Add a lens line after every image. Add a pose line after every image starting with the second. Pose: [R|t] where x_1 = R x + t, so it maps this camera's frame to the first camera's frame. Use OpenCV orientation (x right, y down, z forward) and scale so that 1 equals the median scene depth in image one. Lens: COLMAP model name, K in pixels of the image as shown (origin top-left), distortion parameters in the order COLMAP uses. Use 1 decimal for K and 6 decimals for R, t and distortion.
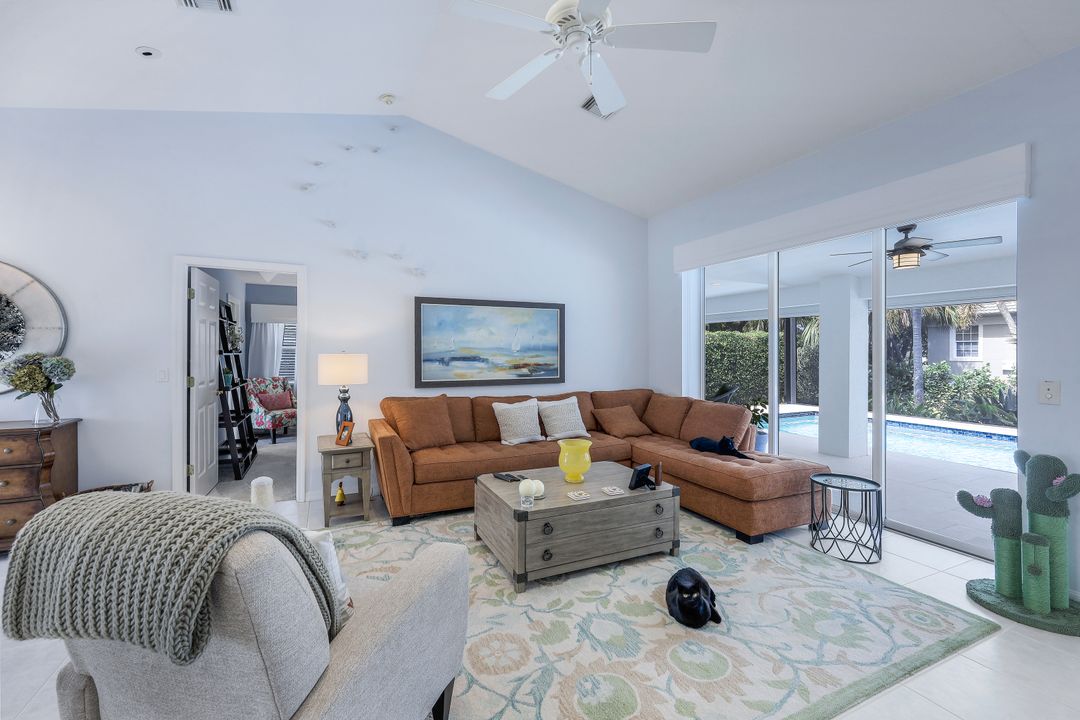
lens RADIAL K [[449.6, 0, 537.1], [0, 449.6, 353.5], [0, 0, 1]] dist [0.001736, -0.000015]
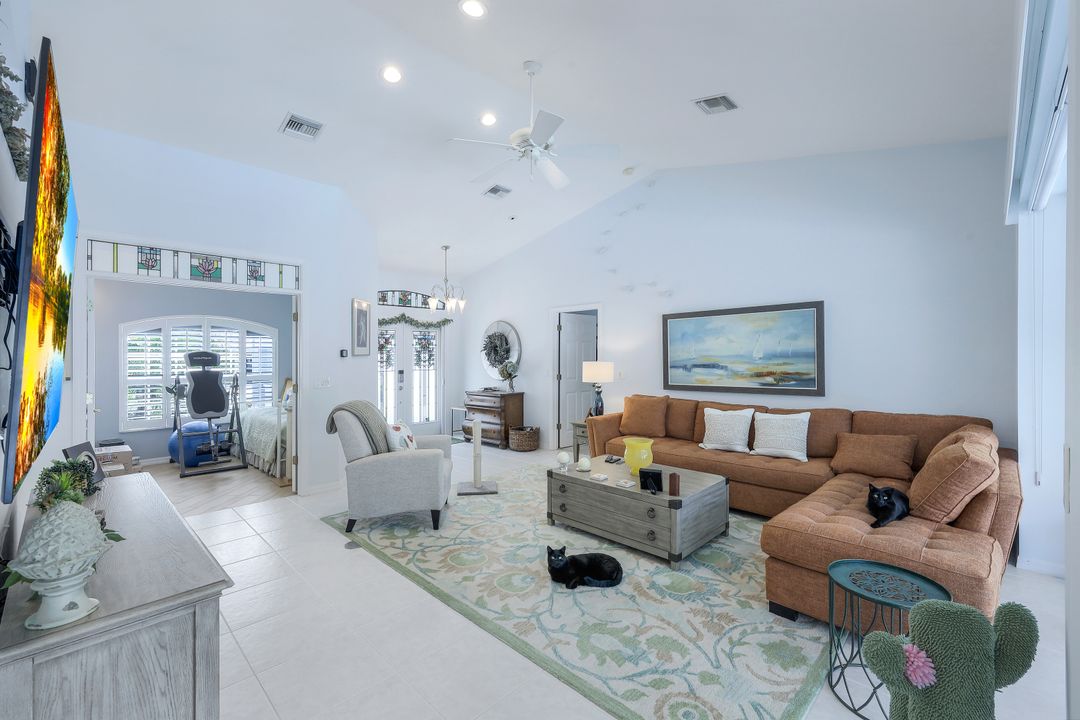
lens RADIAL K [[455.6, 0, 538.4], [0, 455.6, 356.8], [0, 0, 1]] dist [0.006880, -0.000183]
pose [[0.340659, -0.006076, -0.940167, 0.781999], [0.008703, 0.999957, -0.003308, -0.010779], [0.940147, -0.007055, 0.340697, 0.260689]]
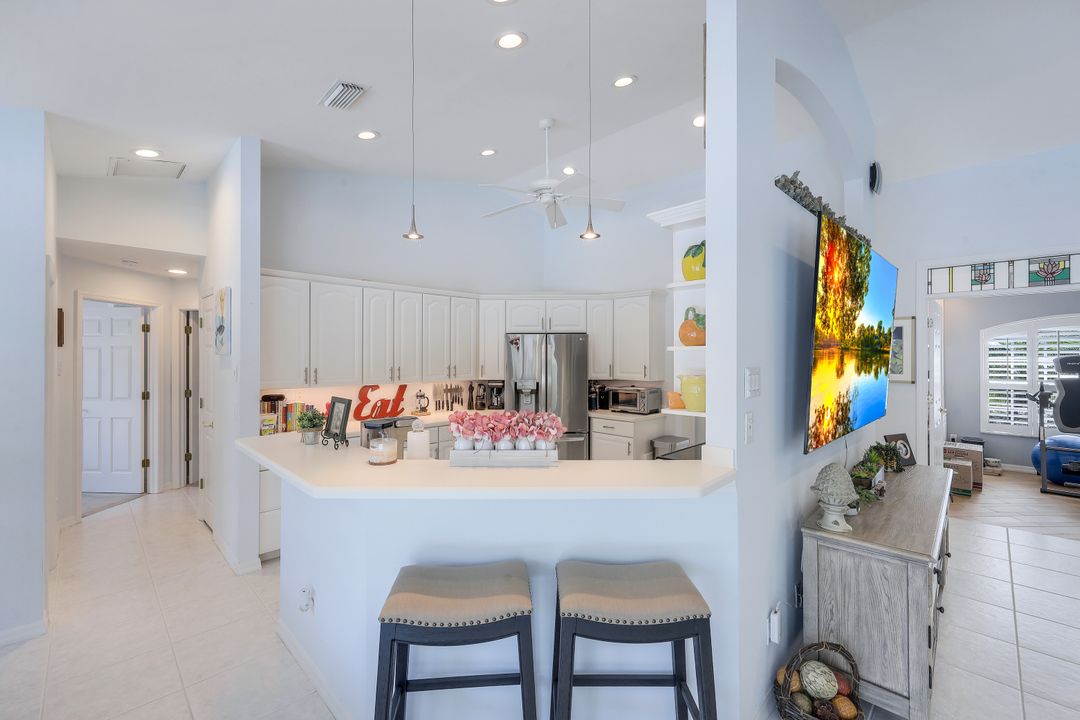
lens RADIAL K [[449.6, 0, 537.1], [0, 449.6, 353.5], [0, 0, 1]] dist [0.001736, -0.000015]
pose [[-0.939432, -0.006001, -0.342682, 0.882291], [-0.004567, 0.999977, -0.004991, -0.038233], [0.342704, -0.003123, -0.939438, 0.422039]]
